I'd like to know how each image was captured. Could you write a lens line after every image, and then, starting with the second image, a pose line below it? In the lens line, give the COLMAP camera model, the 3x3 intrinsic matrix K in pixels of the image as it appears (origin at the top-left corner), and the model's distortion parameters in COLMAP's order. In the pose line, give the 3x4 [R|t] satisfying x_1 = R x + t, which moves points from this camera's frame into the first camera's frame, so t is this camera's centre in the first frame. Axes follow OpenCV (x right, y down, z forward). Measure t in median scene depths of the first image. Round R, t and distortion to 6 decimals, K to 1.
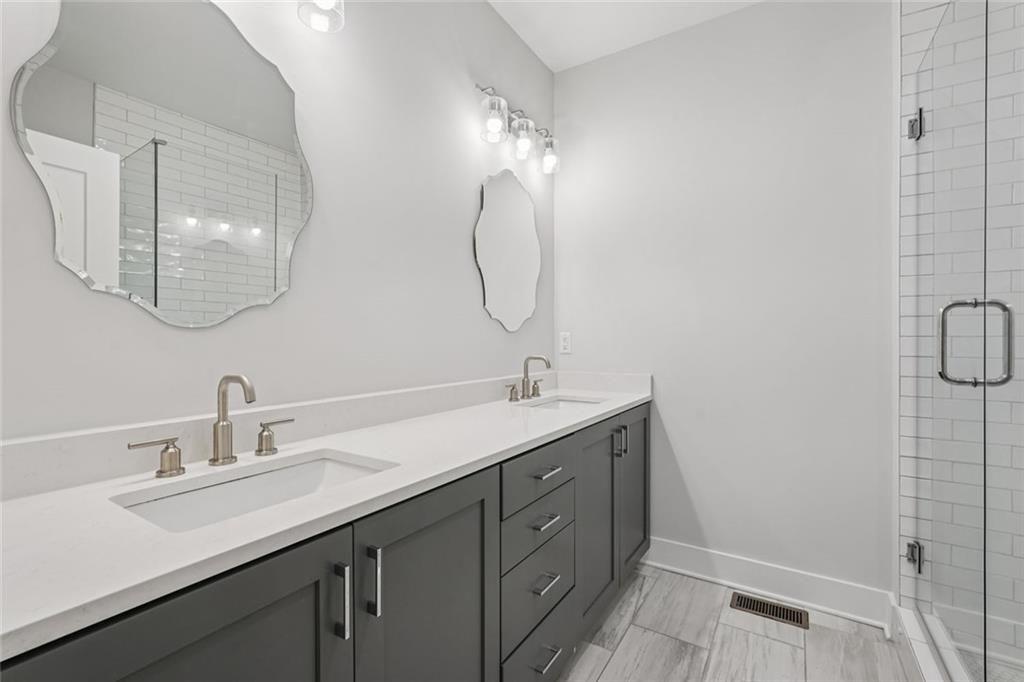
lens RADIAL K [[456.3, 0, 490.6], [0, 456.3, 351.5], [0, 0, 1]] dist [-0.007294, 0.004921]
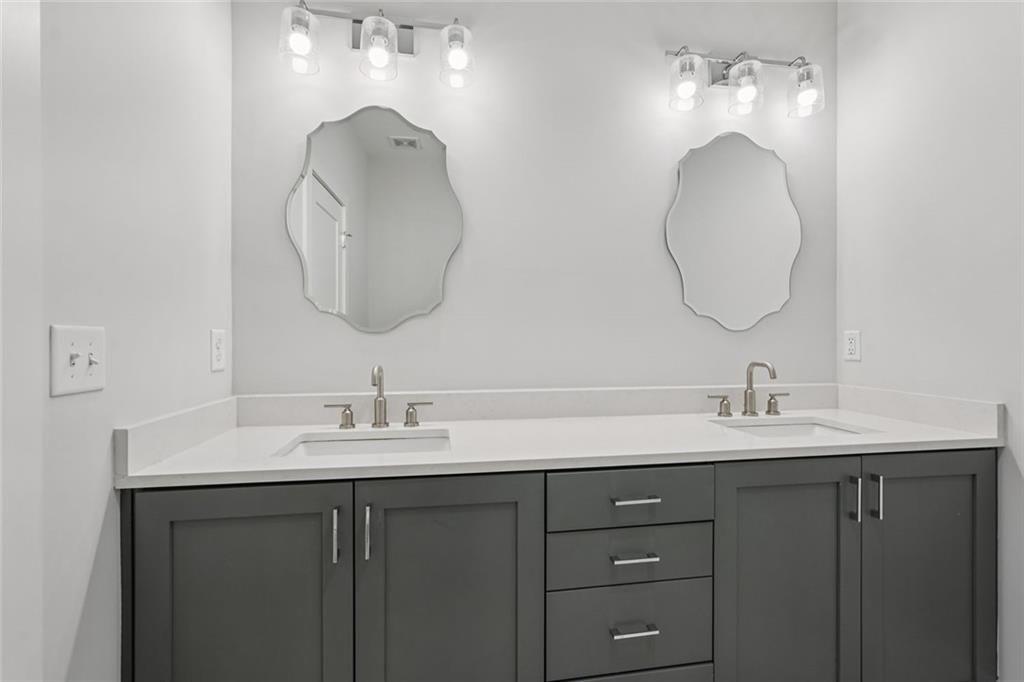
lens RADIAL K [[456.3, 0, 514.1], [0, 456.3, 347.2], [0, 0, 1]] dist [-0.007294, 0.004921]
pose [[0.680225, 0.020265, -0.732724, 0.394870], [-0.020484, 0.999753, 0.008634, -0.013843], [0.732718, 0.009135, 0.680472, 0.174282]]
